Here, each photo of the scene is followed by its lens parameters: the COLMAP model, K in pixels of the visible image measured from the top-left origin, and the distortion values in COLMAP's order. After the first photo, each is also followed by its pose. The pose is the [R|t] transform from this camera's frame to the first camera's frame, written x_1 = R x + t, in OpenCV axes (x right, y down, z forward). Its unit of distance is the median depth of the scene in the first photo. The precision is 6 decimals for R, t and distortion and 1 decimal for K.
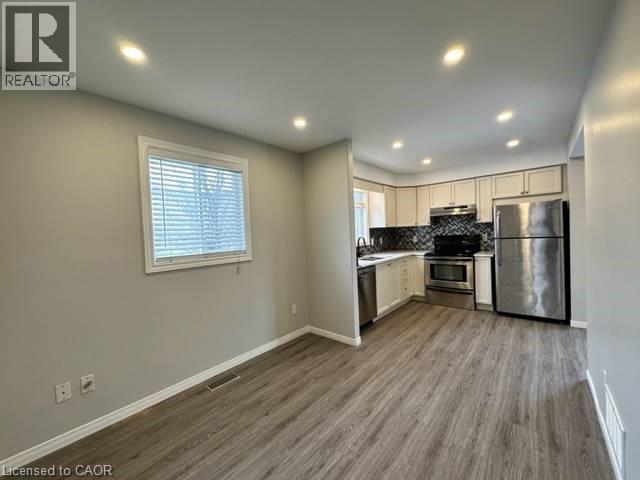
lens RADIAL K [[254.2, 0, 320.7], [0, 254.2, 239.7], [0, 0, 1]] dist [0.000130, 0.000218]
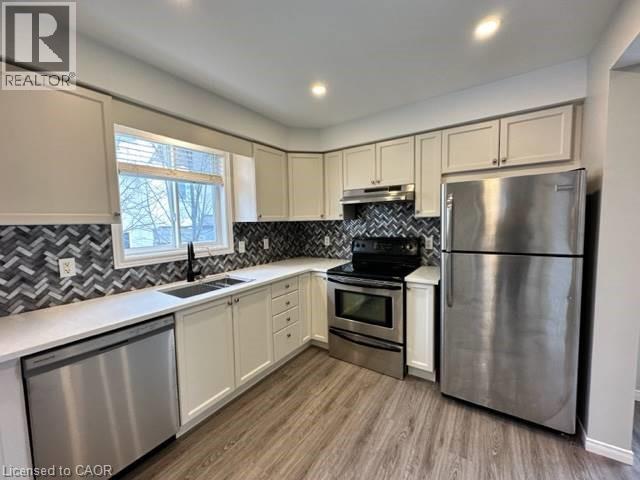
lens RADIAL K [[254.2, 0, 320.7], [0, 254.2, 239.7], [0, 0, 1]] dist [0.000130, 0.000218]
pose [[0.992350, 0.011280, 0.122941, 0.371761], [-0.016227, 0.999095, 0.039312, -0.039259], [-0.122386, -0.041007, 0.991635, 0.513969]]
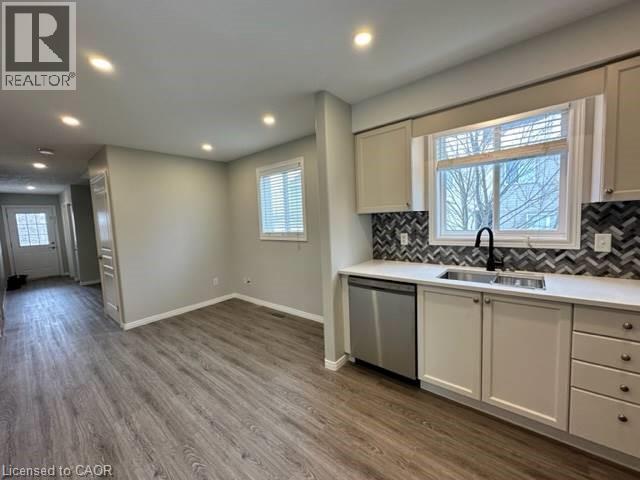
lens RADIAL K [[254.2, 0, 320.7], [0, 254.2, 239.7], [0, 0, 1]] dist [0.000130, 0.000218]
pose [[0.023277, 0.121889, -0.992271, 0.654832], [0.012341, 0.992429, 0.122198, -0.051790], [0.999653, -0.015090, 0.021597, 0.735420]]
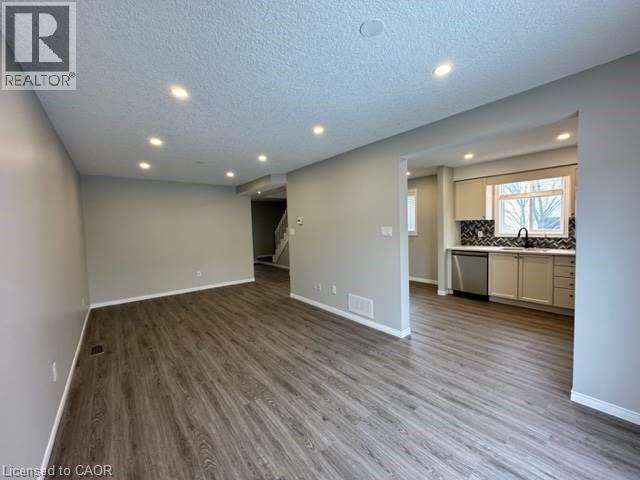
lens RADIAL K [[254.2, 0, 320.7], [0, 254.2, 239.7], [0, 0, 1]] dist [0.000130, 0.000218]
pose [[-0.170369, 0.098129, -0.980482, 1.380079], [0.005863, 0.995112, 0.098575, -0.072597], [0.985363, 0.011045, -0.170112, 0.402149]]
